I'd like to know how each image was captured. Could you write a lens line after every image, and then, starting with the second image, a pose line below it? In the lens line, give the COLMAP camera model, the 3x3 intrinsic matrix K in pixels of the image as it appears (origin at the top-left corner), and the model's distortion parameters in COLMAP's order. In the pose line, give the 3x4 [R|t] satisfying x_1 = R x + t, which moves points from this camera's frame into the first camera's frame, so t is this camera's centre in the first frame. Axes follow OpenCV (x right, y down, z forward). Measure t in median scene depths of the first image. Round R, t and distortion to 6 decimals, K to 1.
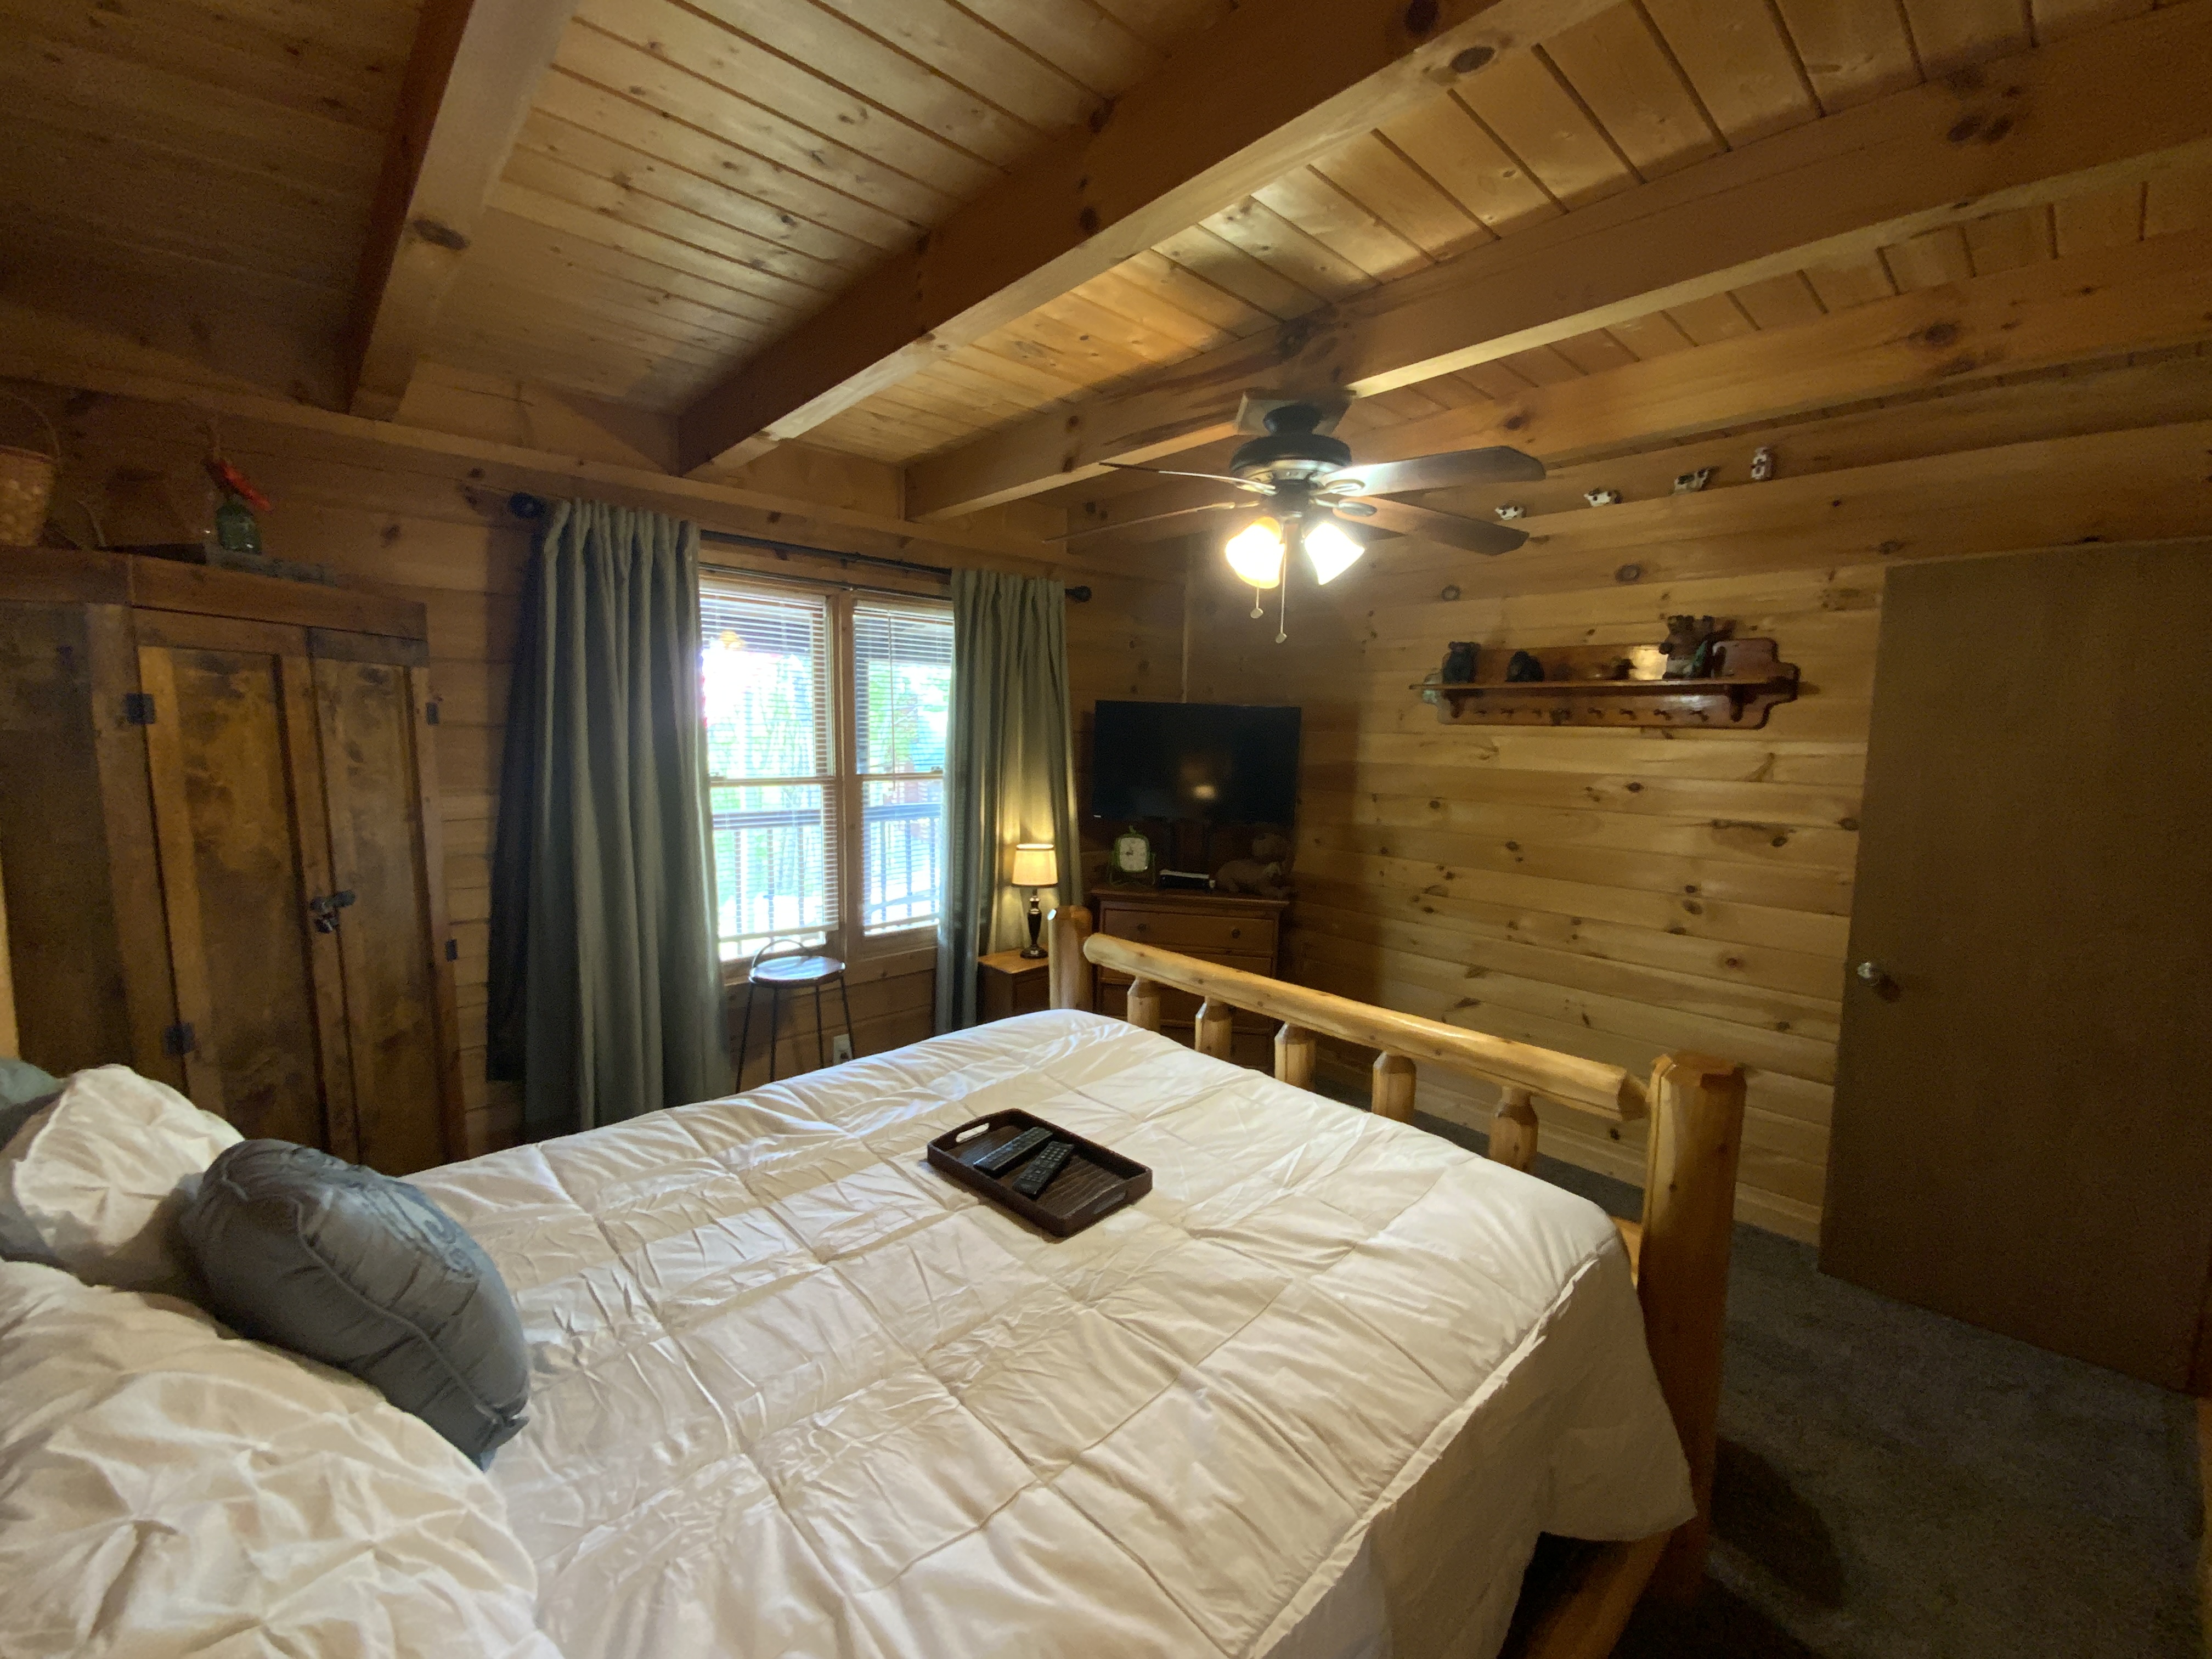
lens RADIAL K [[898.7, 0, 1106.0], [0, 898.7, 829.5], [0, 0, 1]] dist [0.017817, -0.016325]
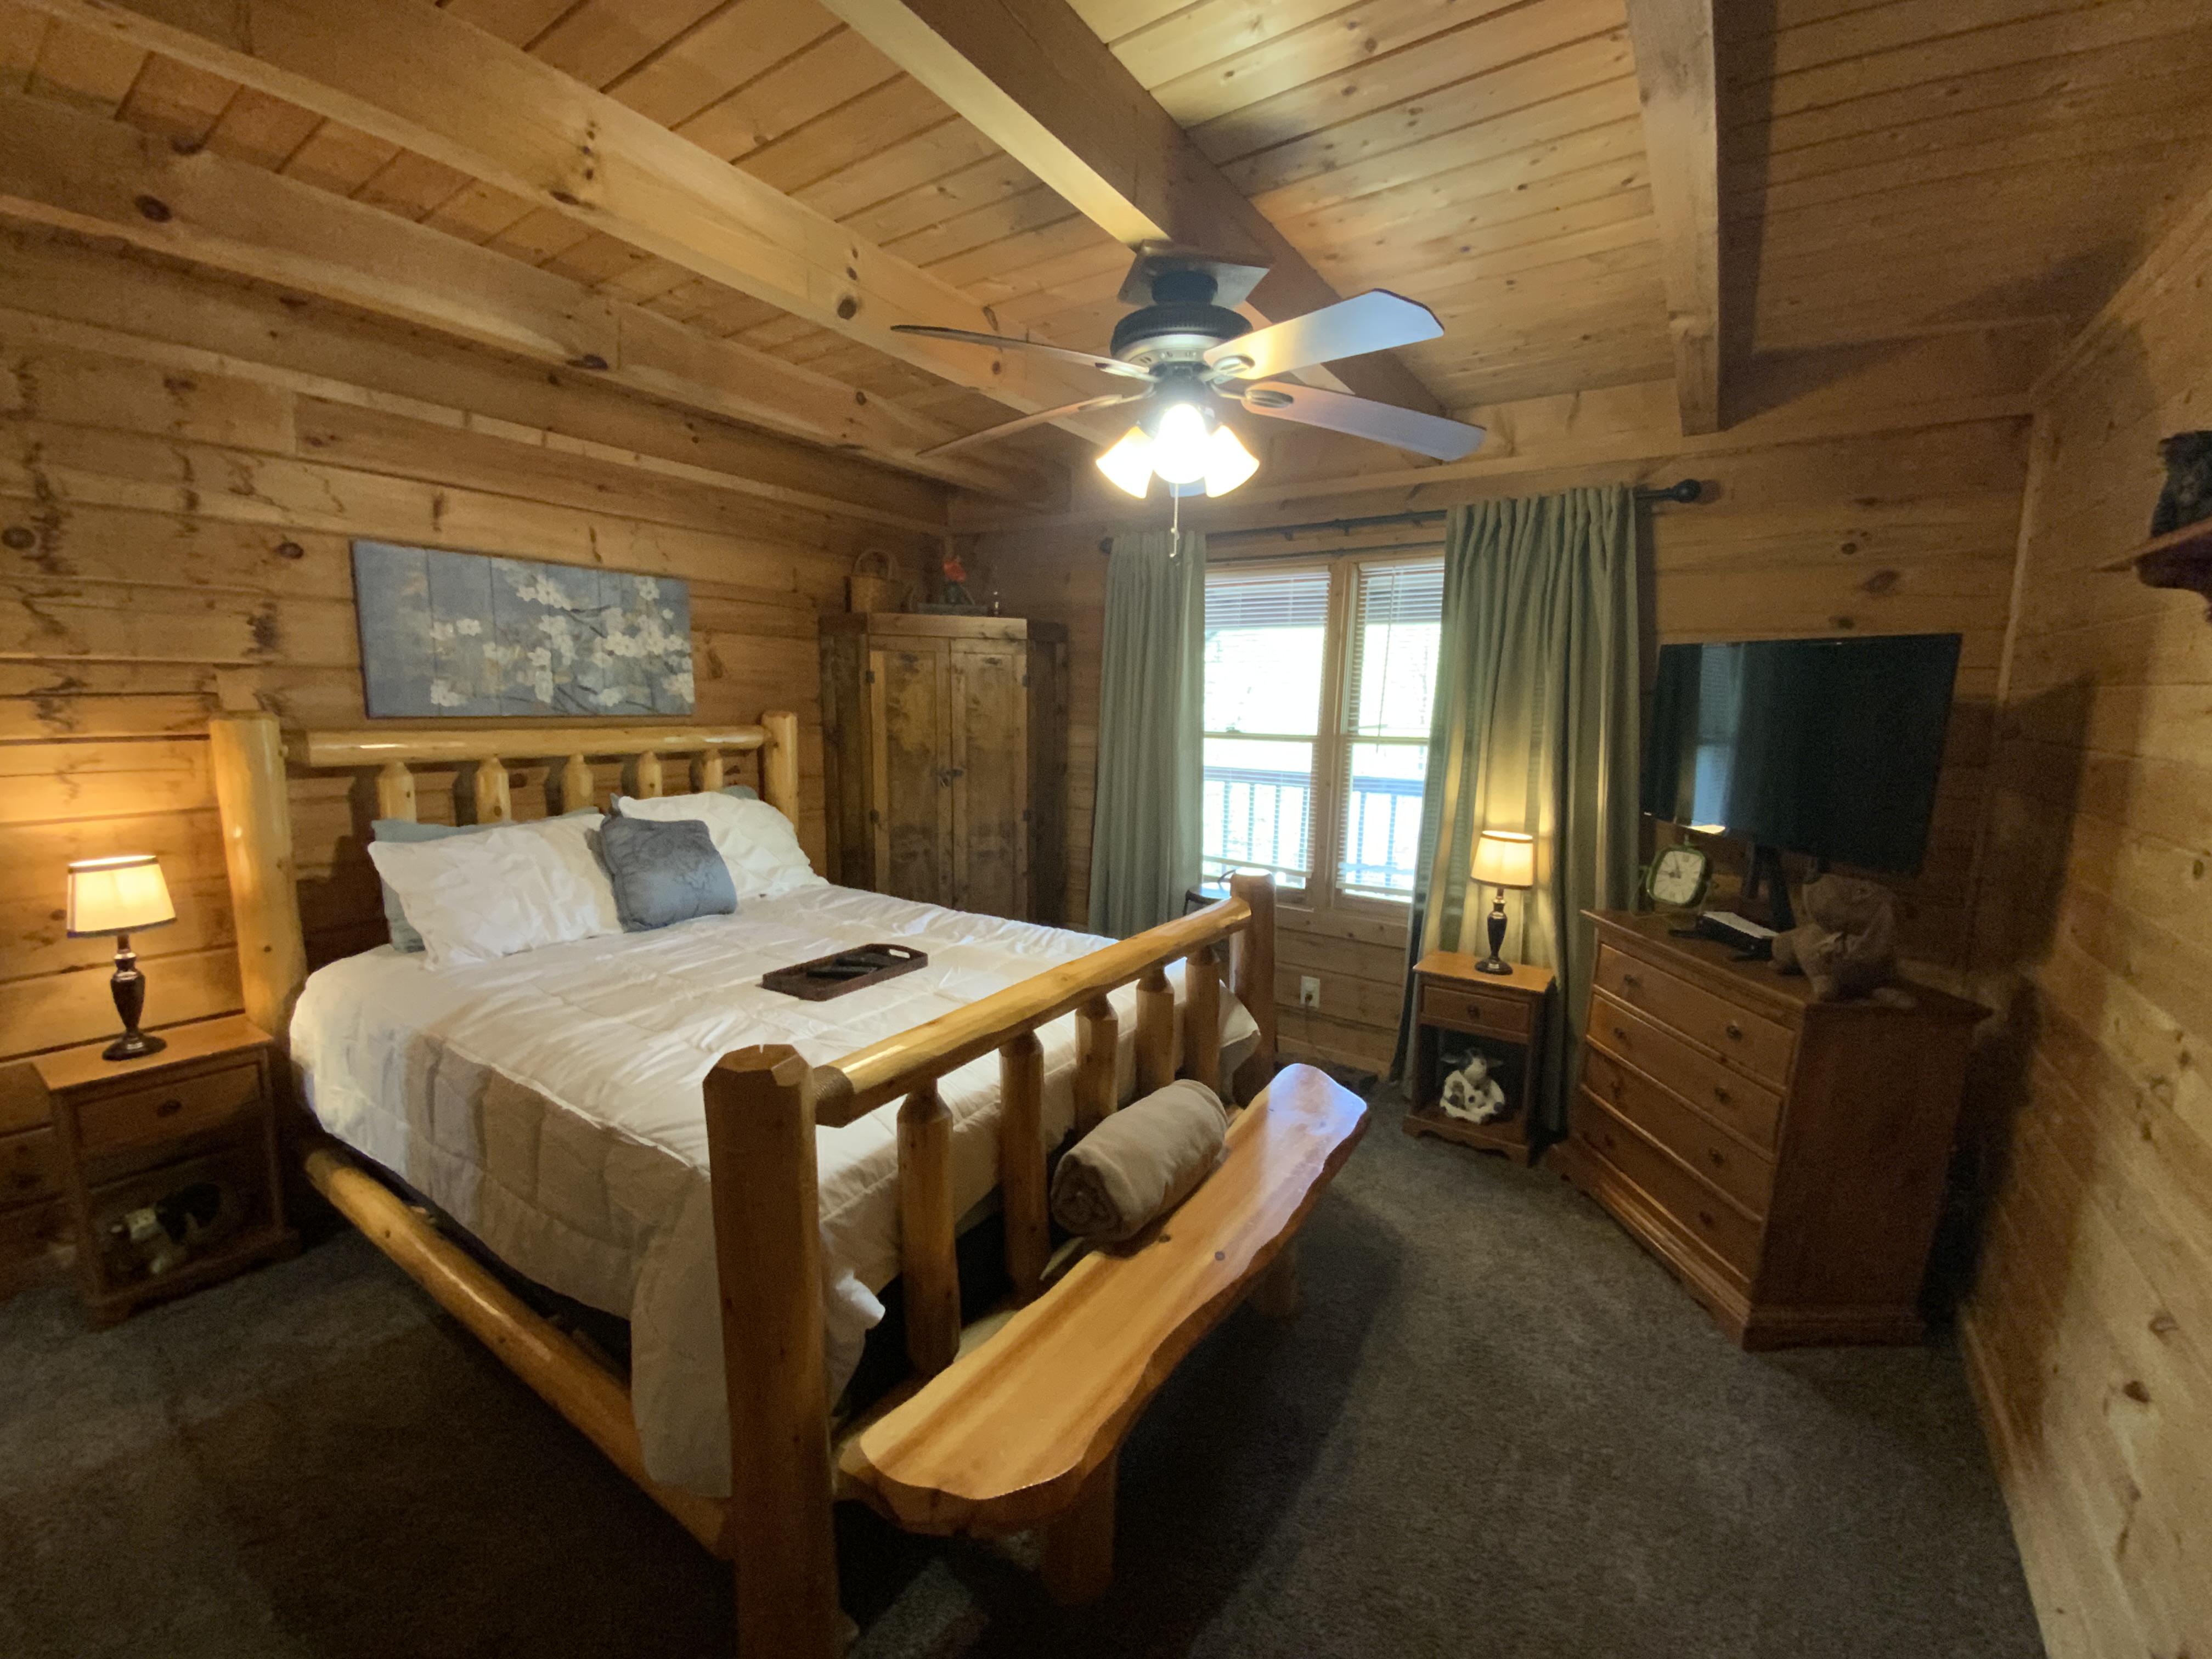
lens RADIAL K [[898.7, 0, 1106.0], [0, 898.7, 829.5], [0, 0, 1]] dist [0.017817, -0.016325]
pose [[0.223020, 0.135689, -0.965324, 0.705027], [-0.124525, 0.986118, 0.109843, -0.035938], [0.966828, 0.095710, 0.236821, 0.518743]]
